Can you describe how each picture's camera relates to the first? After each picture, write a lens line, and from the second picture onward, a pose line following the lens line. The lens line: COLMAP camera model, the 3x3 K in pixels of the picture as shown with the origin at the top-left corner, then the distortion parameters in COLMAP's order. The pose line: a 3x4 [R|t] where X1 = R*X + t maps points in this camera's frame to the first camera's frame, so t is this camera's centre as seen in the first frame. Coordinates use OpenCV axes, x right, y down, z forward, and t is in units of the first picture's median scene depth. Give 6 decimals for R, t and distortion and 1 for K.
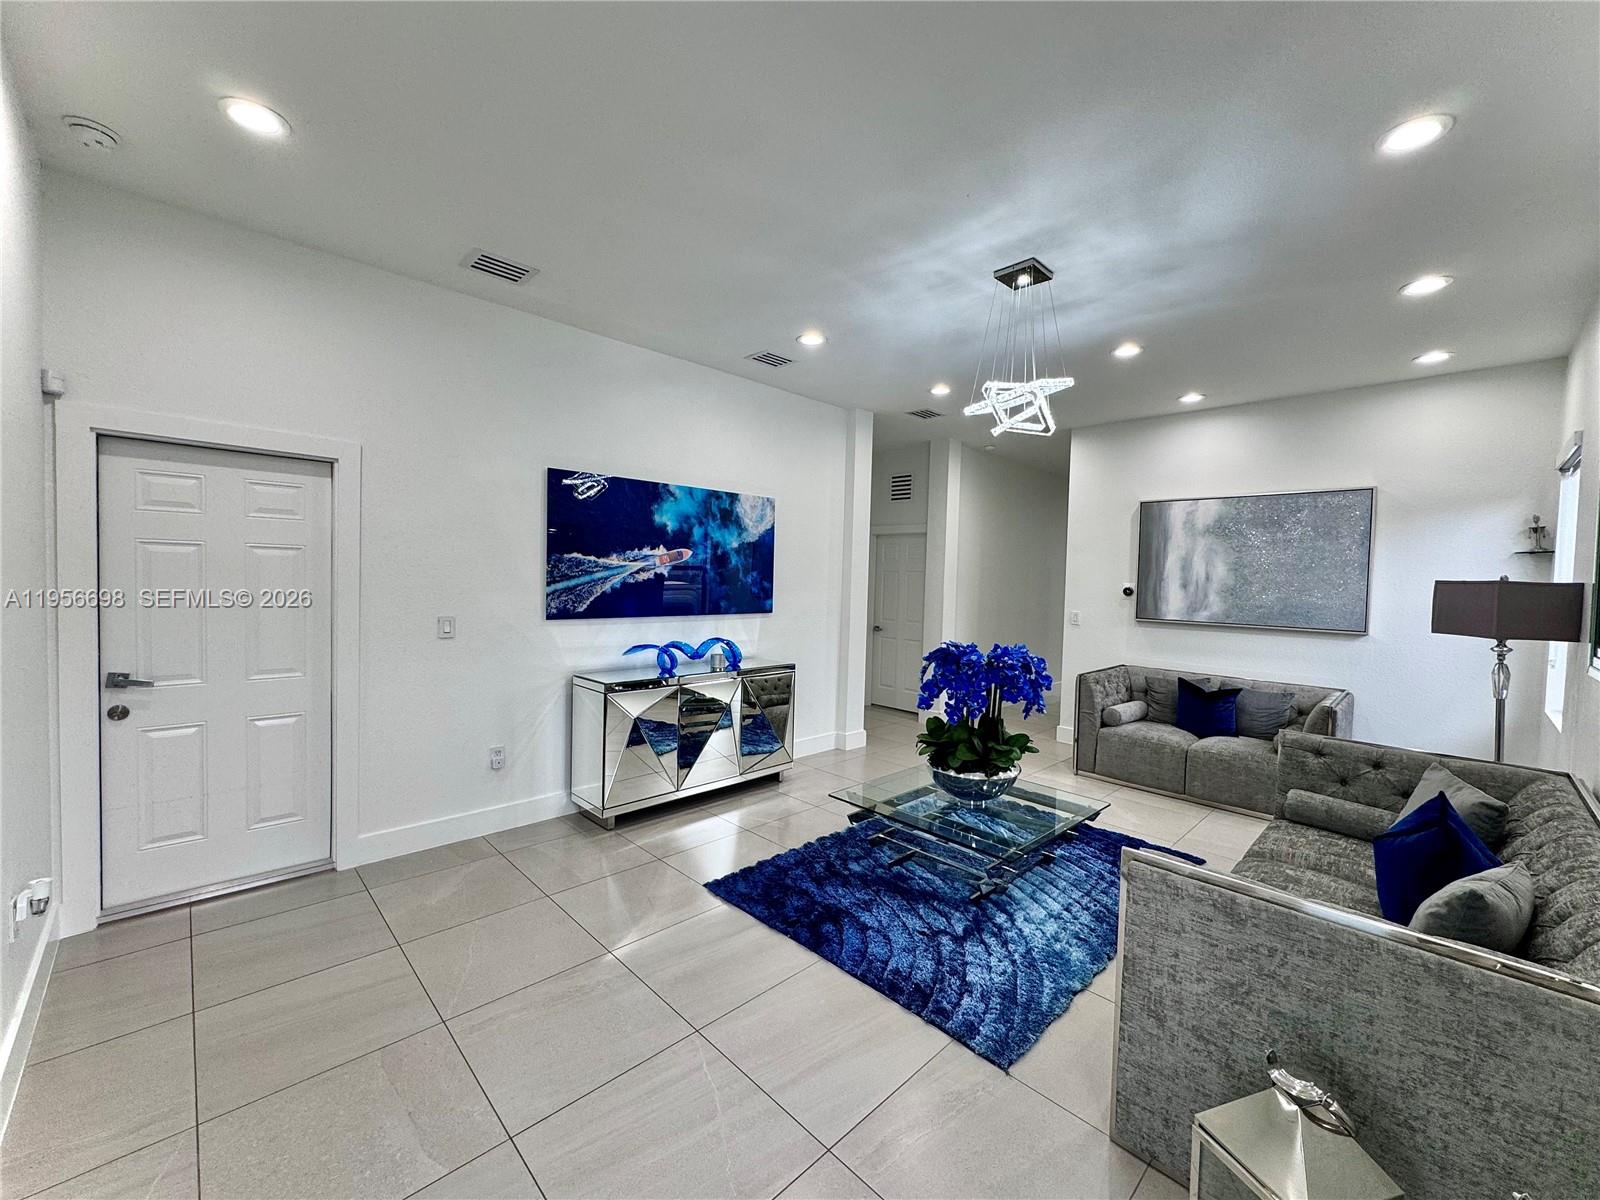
lens RADIAL K [[641.9, 0, 804.7], [0, 641.9, 598.1], [0, 0, 1]] dist [0.001776, 0.000093]
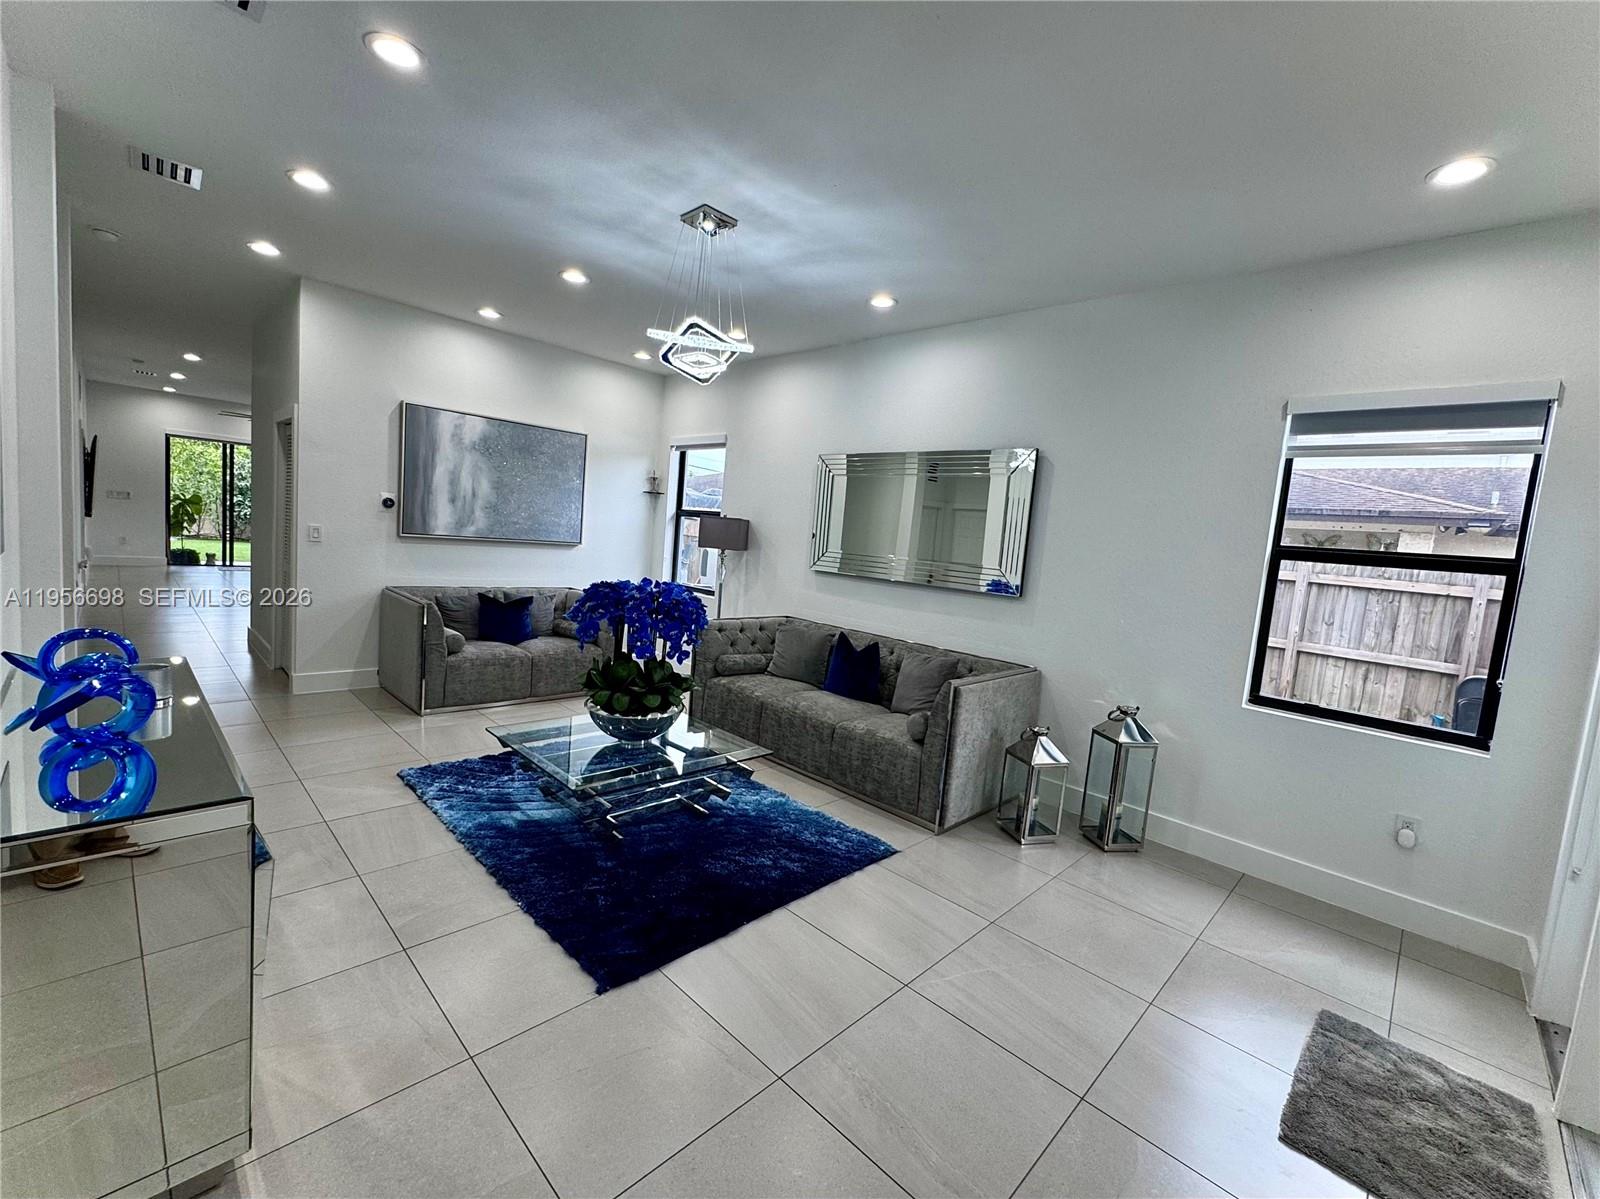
lens RADIAL K [[656.1, 0, 812.7], [0, 656.1, 596.0], [0, 0, 1]] dist [-0.002014, -0.000109]
pose [[-0.018098, -0.121884, 0.992379, -0.448243], [-0.053453, 0.991240, 0.120769, -0.025428], [-0.998406, -0.050860, -0.024454, 0.479551]]
